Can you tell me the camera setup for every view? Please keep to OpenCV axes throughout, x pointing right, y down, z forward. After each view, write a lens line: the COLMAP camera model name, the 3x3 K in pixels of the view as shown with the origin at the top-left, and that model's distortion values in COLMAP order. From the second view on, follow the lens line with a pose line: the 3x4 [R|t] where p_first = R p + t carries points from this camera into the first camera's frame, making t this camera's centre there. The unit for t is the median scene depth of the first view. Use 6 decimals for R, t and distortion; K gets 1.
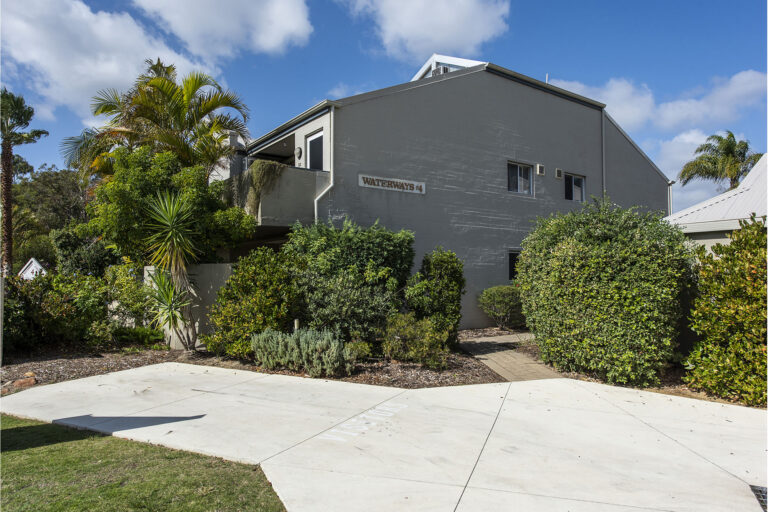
lens RADIAL K [[525.1, 0, 384.0], [0, 525.1, 256.0], [0, 0, 1]] dist [0.000179, 0.000051]
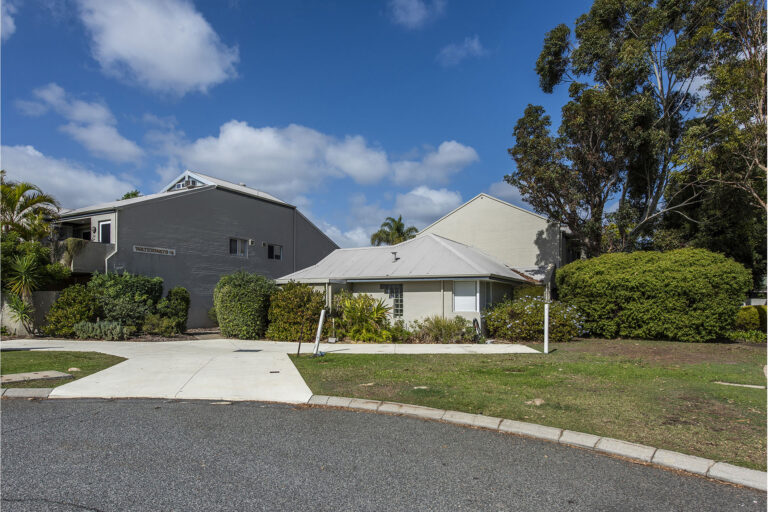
lens RADIAL K [[489.6, 0, 442.7], [0, 489.6, 301.3], [0, 0, 1]] dist [0.000124, -0.002763]
pose [[0.874882, 0.011507, 0.484199, 0.099031], [-0.027236, 0.999305, 0.025463, -0.037345], [-0.483570, -0.035465, 0.874587, -1.408923]]
